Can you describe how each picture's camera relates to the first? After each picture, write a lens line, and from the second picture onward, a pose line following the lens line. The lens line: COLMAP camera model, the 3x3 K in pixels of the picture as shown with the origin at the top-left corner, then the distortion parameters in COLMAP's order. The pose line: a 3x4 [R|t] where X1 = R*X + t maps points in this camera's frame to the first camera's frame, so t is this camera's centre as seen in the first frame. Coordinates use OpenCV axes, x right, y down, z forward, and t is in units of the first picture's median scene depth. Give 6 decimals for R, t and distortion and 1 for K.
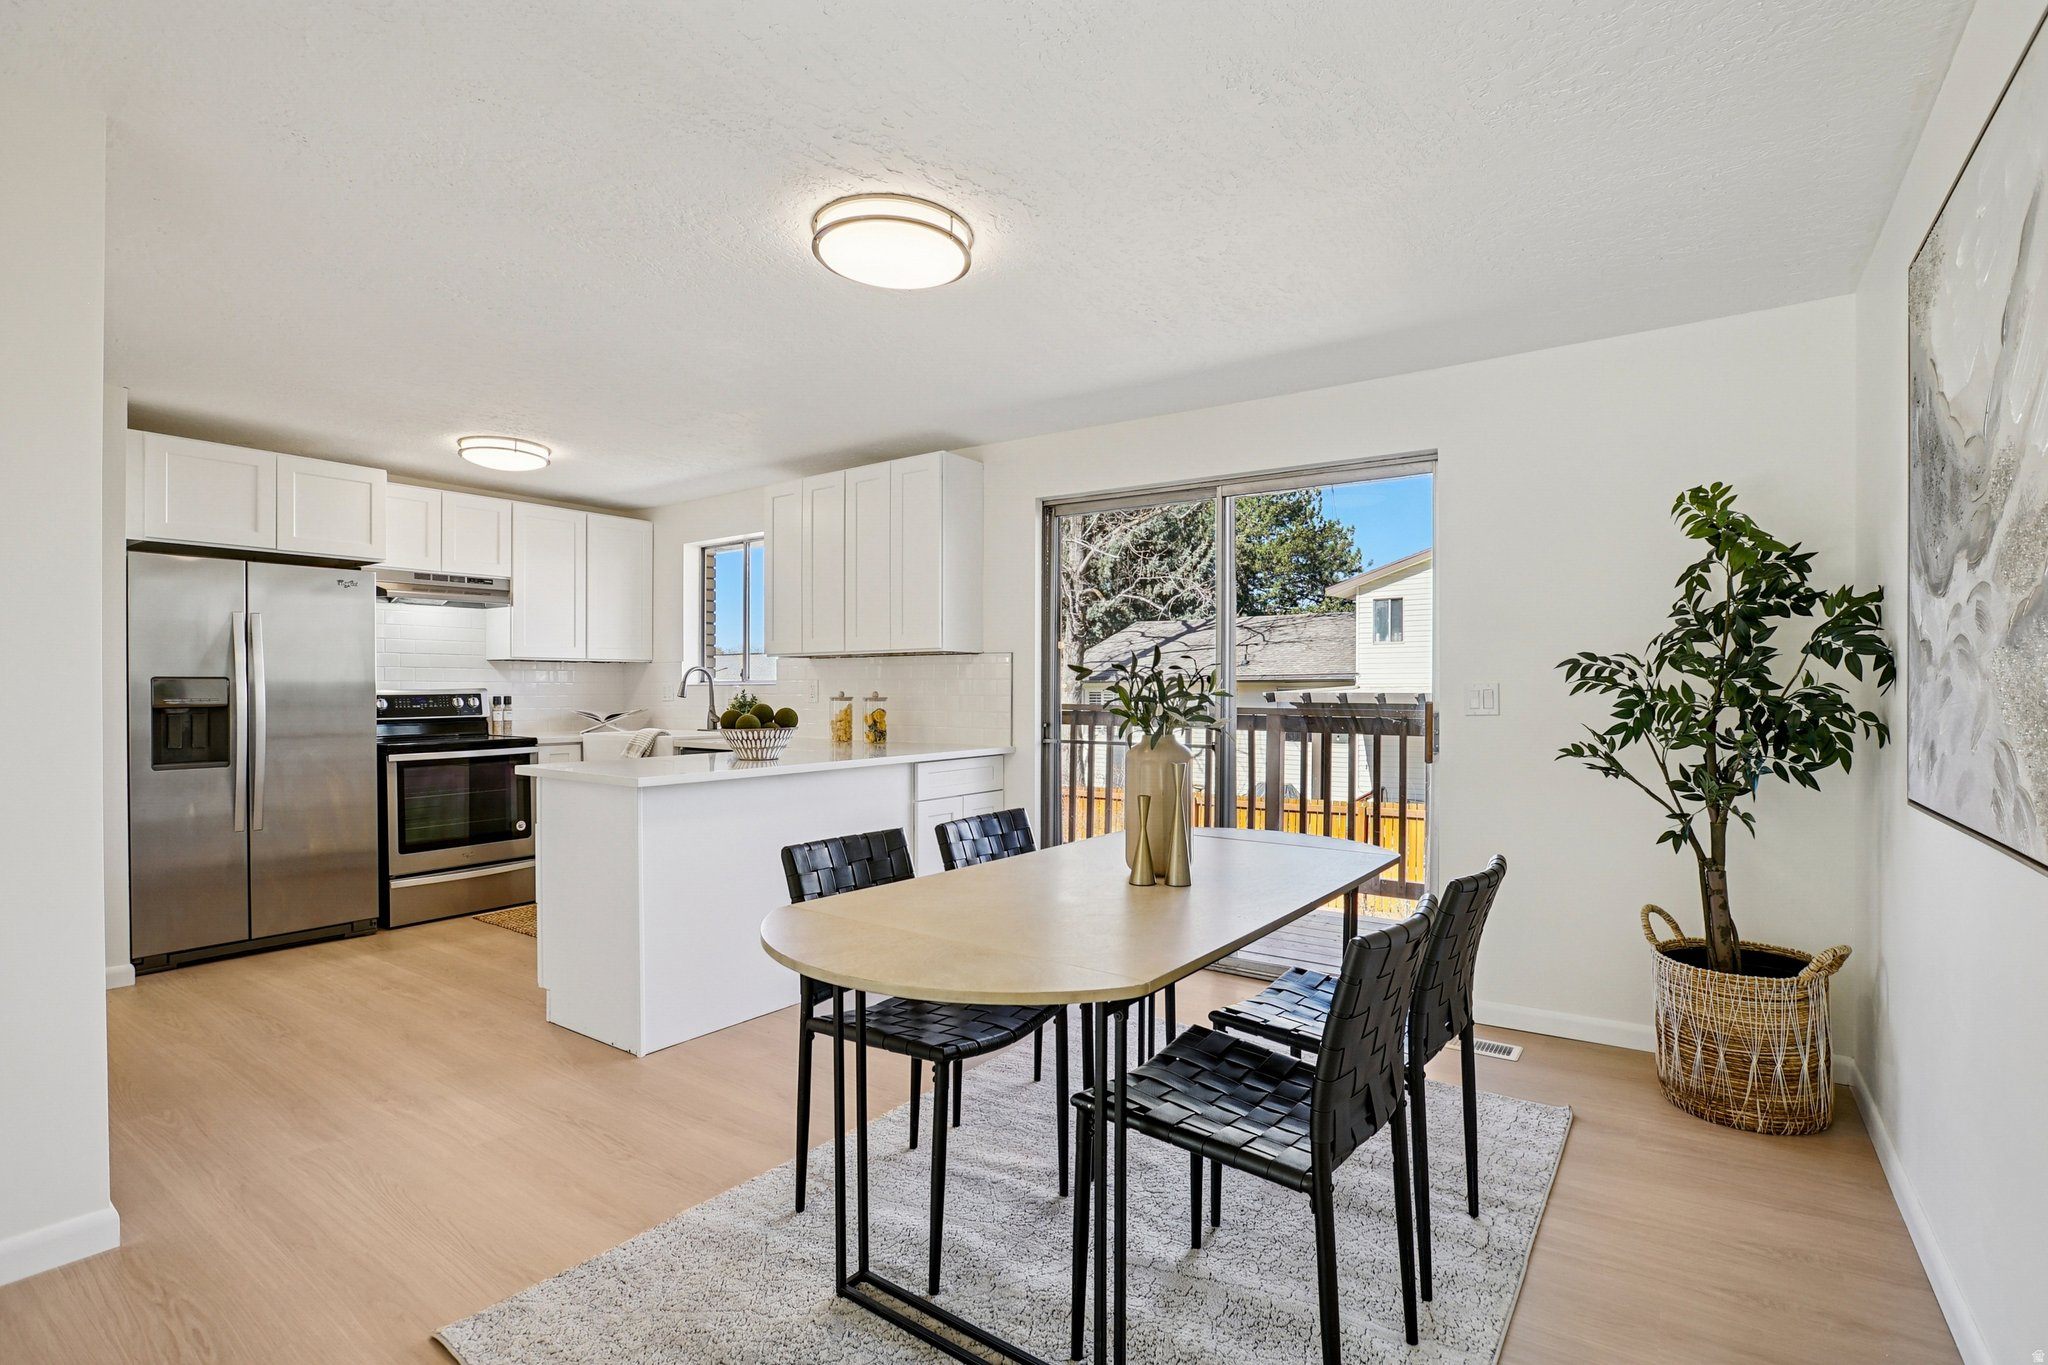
lens RADIAL K [[972.2, 0, 1035.7], [0, 972.2, 686.3], [0, 0, 1]] dist [-0.058866, 0.026864]
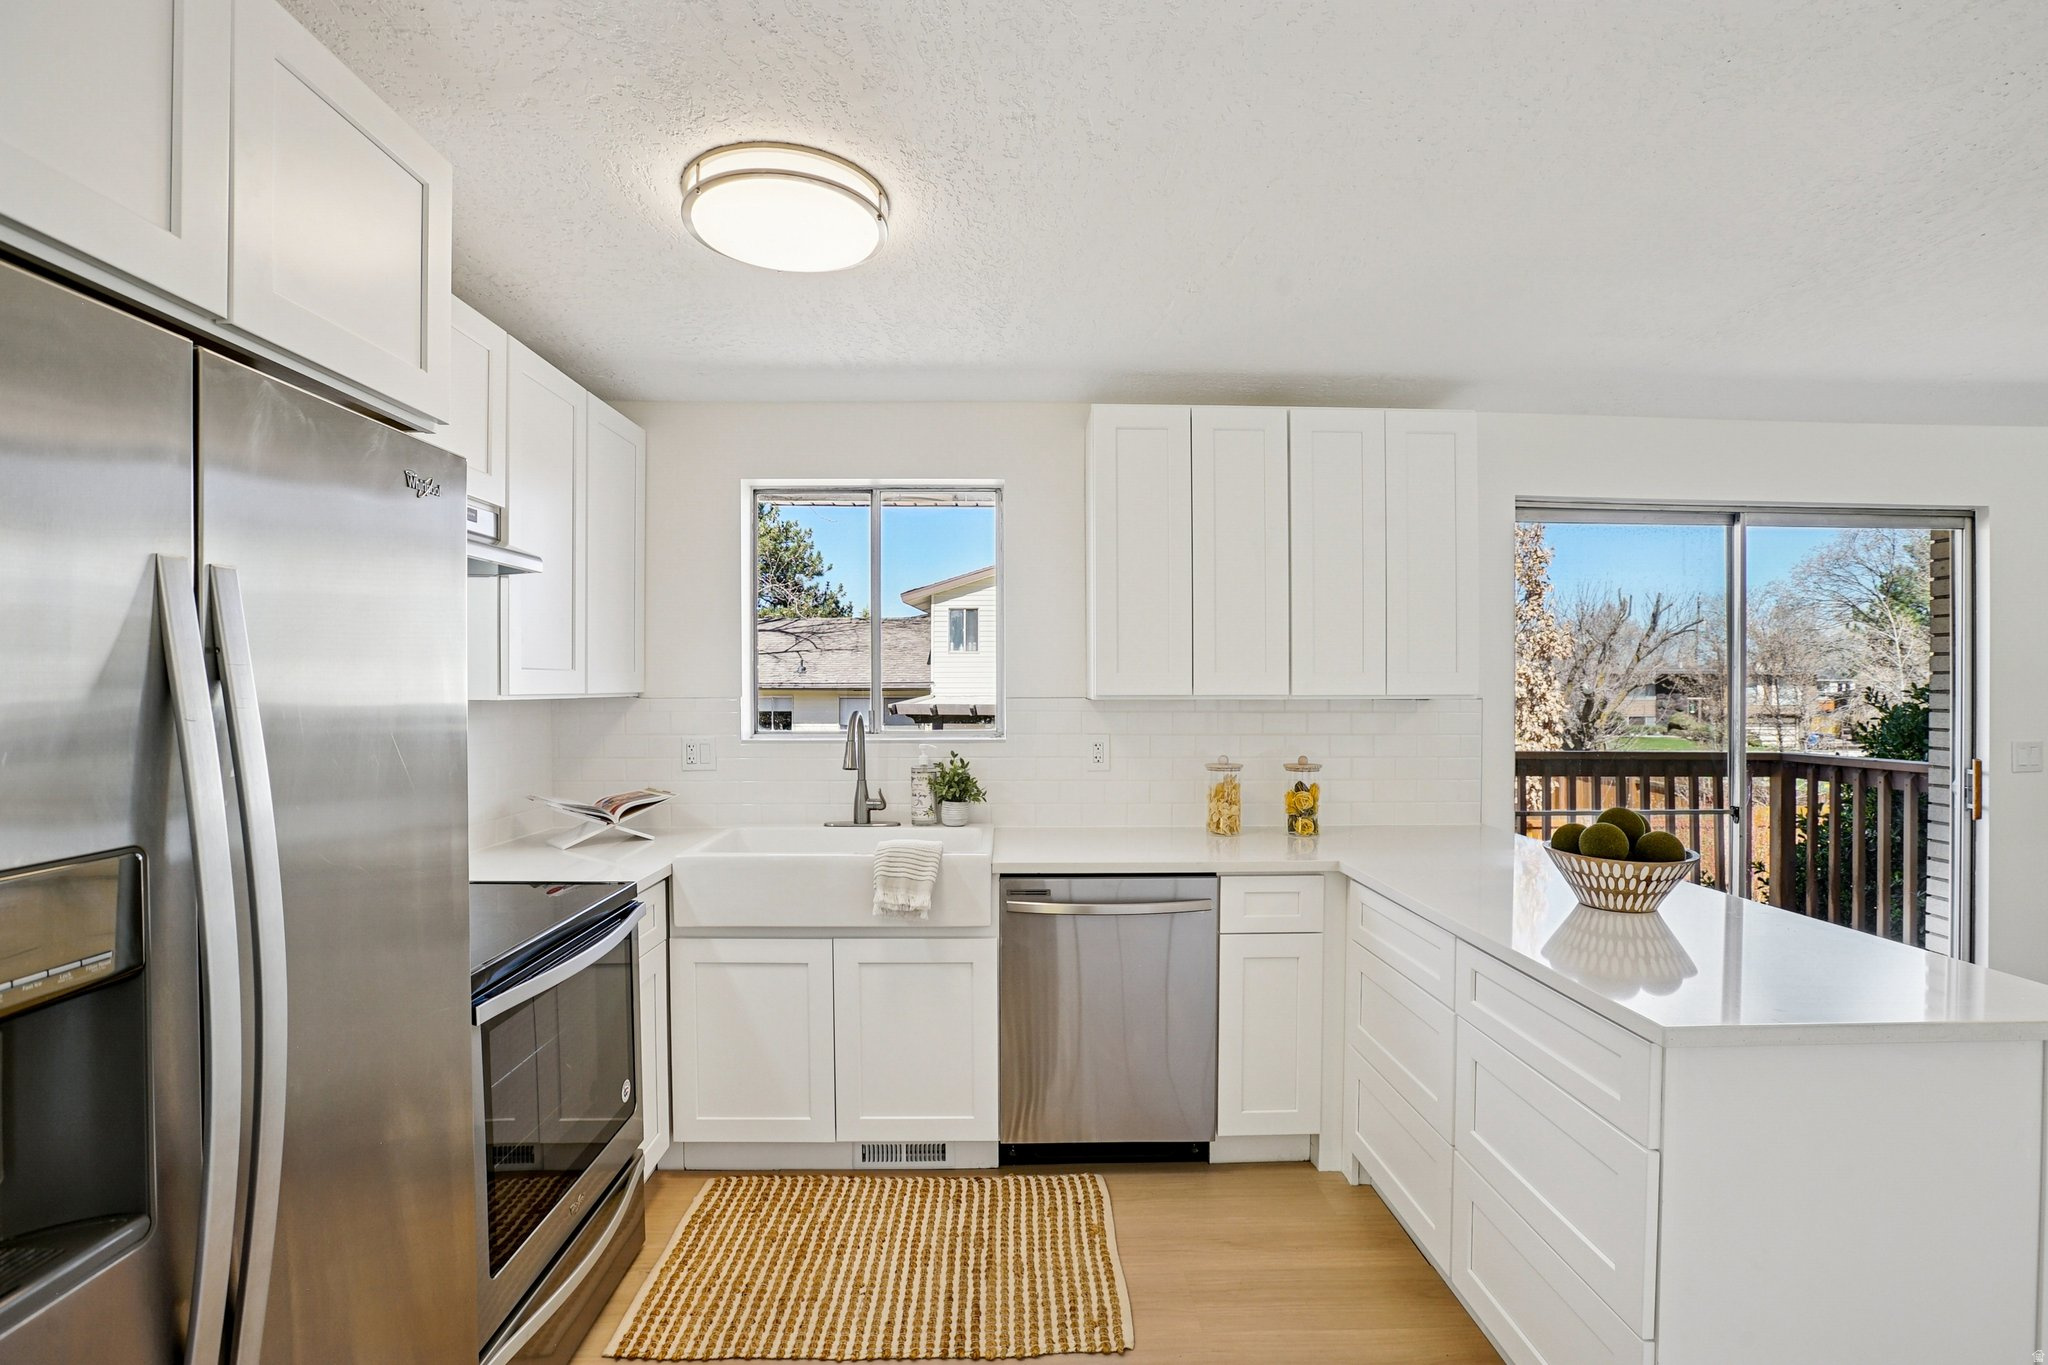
lens RADIAL K [[953.1, 0, 1028.3], [0, 953.1, 699.2], [0, 0, 1]] dist [-0.063765, 0.027197]
pose [[0.802339, -0.007704, 0.596818, -0.181897], [-0.001375, 0.999890, 0.014754, -0.011010], [-0.596867, -0.012659, 0.802241, 0.156805]]
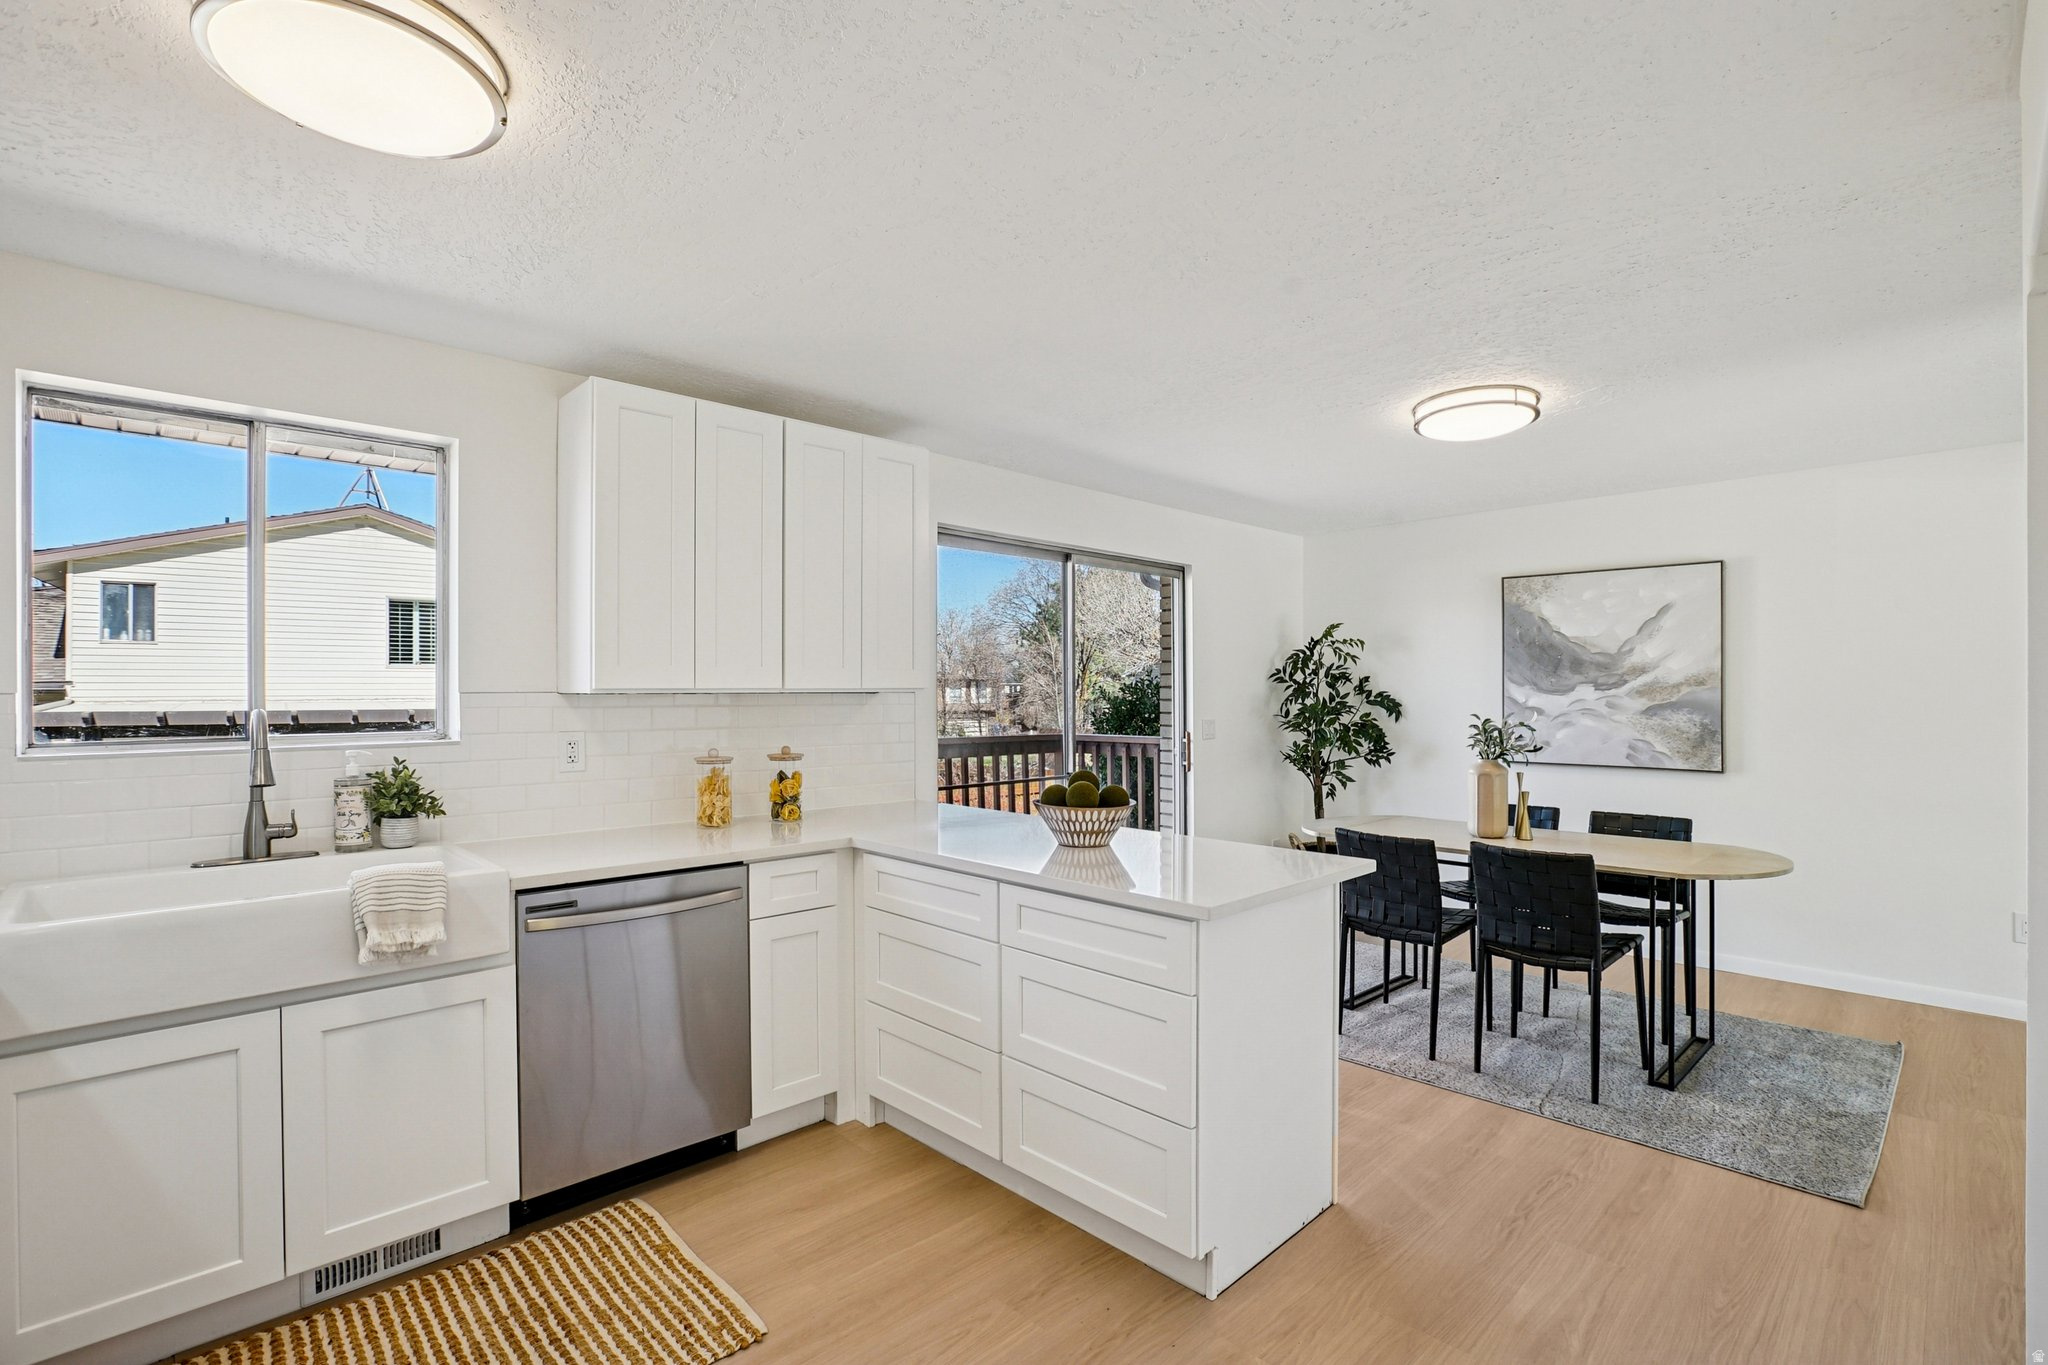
lens RADIAL K [[945.4, 0, 1033.2], [0, 945.4, 688.6], [0, 0, 1]] dist [-0.061025, 0.025788]
pose [[0.179956, 0.000908, 0.983674, -0.208233], [-0.001183, 0.999999, -0.000707, -0.009293], [-0.983674, -0.001036, 0.179957, 0.184810]]
